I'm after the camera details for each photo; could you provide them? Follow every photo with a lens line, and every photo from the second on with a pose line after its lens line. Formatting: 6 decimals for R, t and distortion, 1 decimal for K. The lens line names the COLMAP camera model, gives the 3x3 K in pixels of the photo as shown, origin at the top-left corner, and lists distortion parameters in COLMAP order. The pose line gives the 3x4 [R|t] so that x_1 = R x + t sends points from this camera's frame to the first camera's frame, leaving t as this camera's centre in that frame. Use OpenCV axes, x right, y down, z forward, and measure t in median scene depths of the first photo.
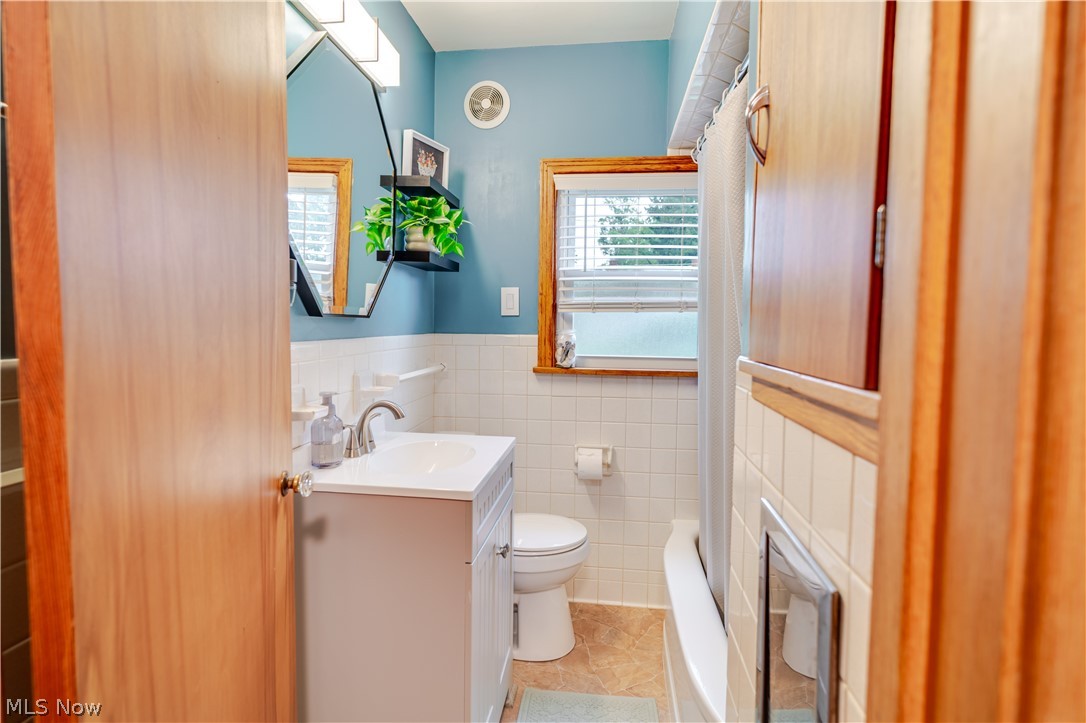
lens RADIAL K [[580.4, 0, 535.2], [0, 580.4, 360.8], [0, 0, 1]] dist [-0.003512, 0.000604]
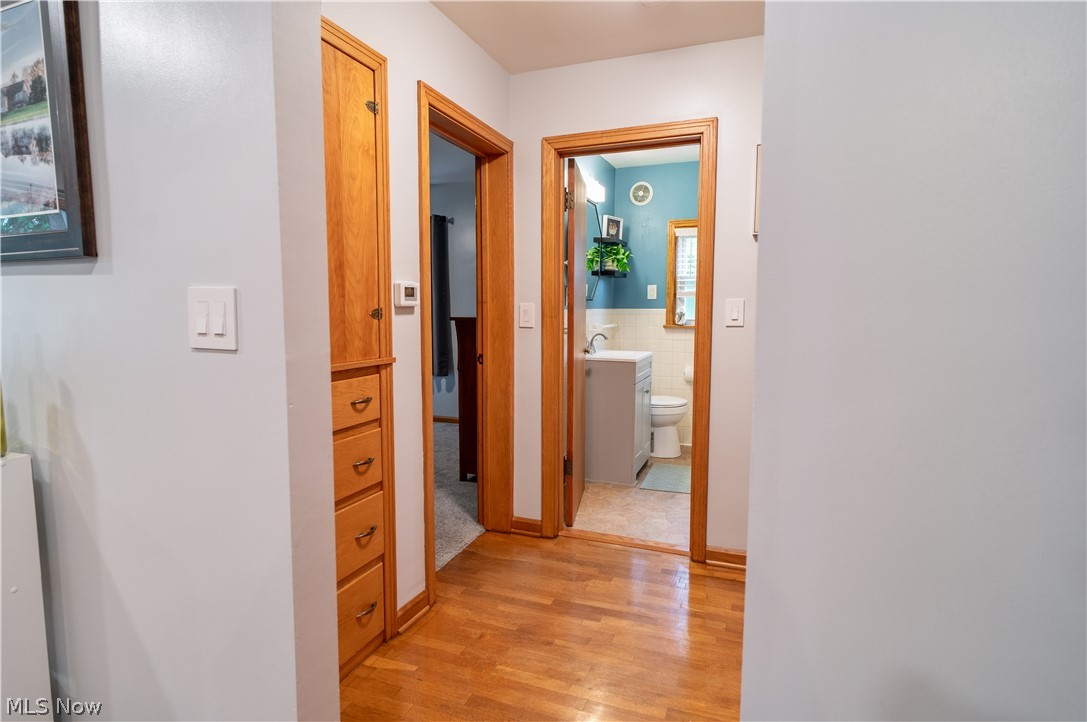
lens RADIAL K [[580.9, 0, 535.7], [0, 580.9, 360.3], [0, 0, 1]] dist [-0.003512, 0.000604]
pose [[0.968563, 0.015350, -0.248293, 0.075033], [-0.009191, 0.999621, 0.025945, 0.091792], [0.248597, -0.022847, 0.968338, -1.132441]]
